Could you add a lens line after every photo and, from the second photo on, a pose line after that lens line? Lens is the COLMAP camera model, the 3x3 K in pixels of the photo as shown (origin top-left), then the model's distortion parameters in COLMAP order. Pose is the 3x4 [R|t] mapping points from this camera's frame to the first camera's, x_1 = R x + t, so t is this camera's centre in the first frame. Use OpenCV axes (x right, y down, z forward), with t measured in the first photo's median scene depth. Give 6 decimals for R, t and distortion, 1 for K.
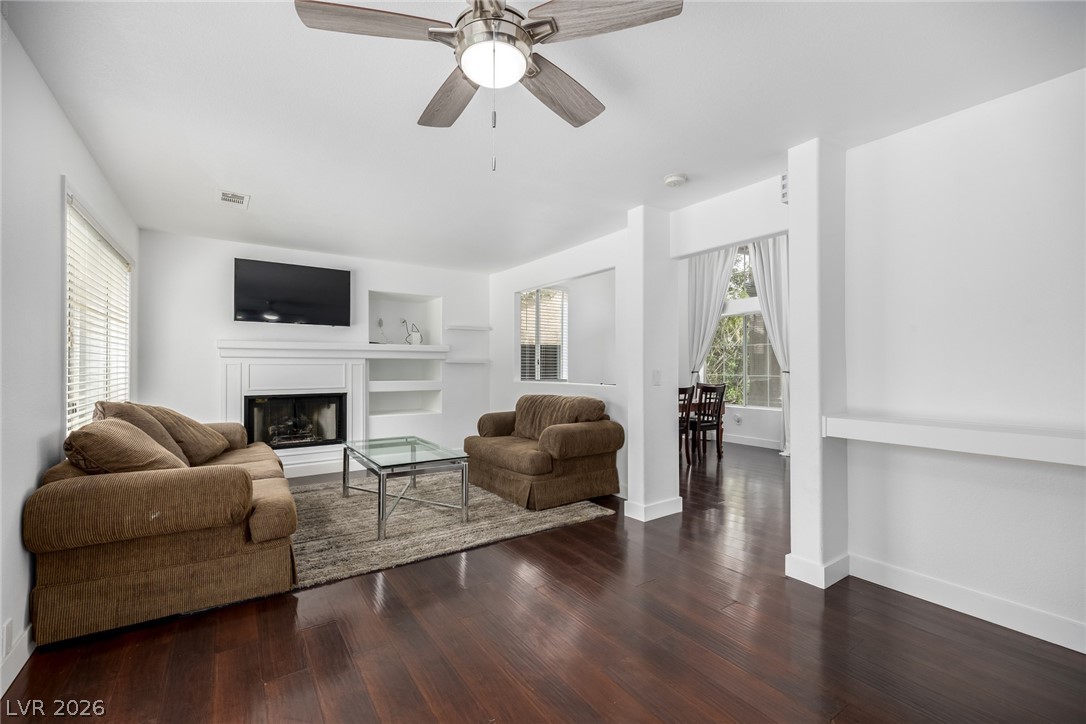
lens RADIAL K [[460.2, 0, 536.0], [0, 460.2, 363.7], [0, 0, 1]] dist [0.003699, 0.000203]
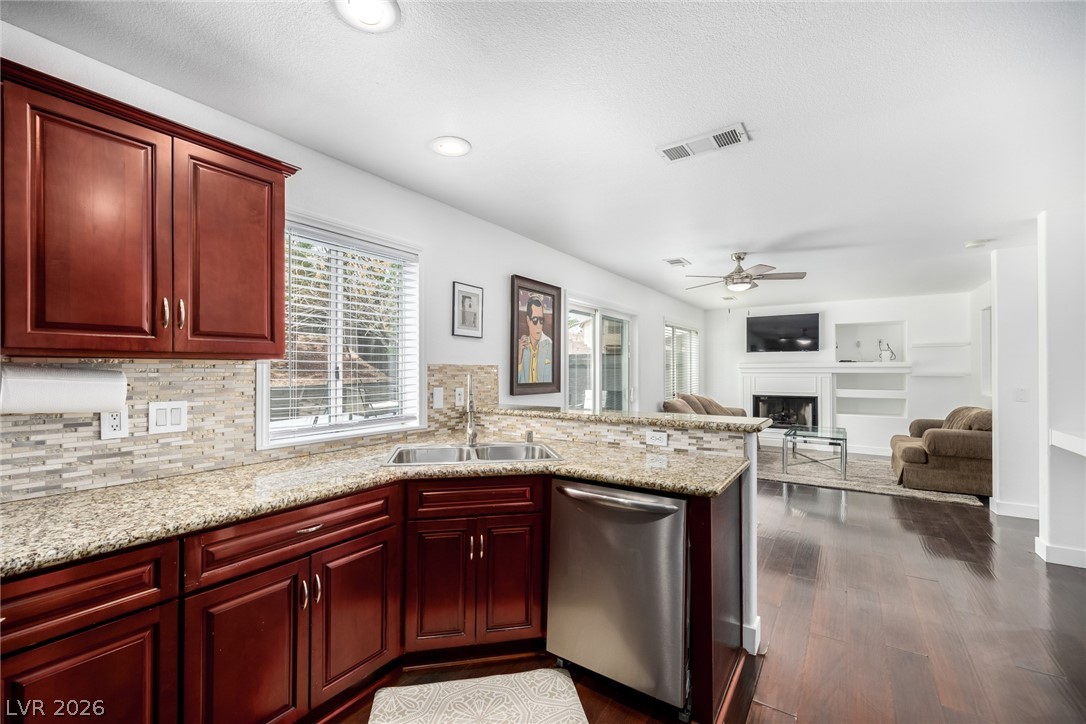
lens RADIAL K [[460.2, 0, 535.6], [0, 460.2, 366.5], [0, 0, 1]] dist [0.003699, 0.000203]
pose [[0.376245, -0.008263, -0.926484, 0.776823], [0.006883, 0.999958, -0.006123, -0.037125], [0.926495, -0.004074, 0.376286, -0.487183]]
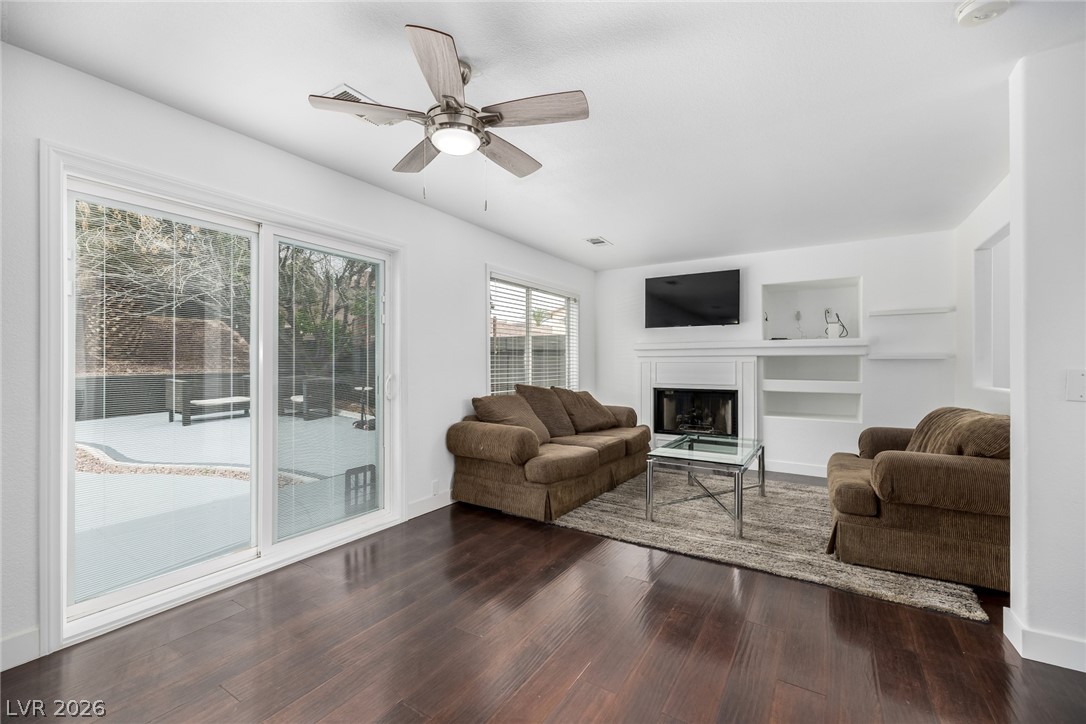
lens RADIAL K [[460.2, 0, 533.1], [0, 460.2, 361.0], [0, 0, 1]] dist [0.003699, 0.000203]
pose [[0.396479, -0.006644, -0.918020, 0.432855], [0.004692, 0.999975, -0.005211, 0.002805], [0.918032, -0.002241, 0.396501, 0.235293]]
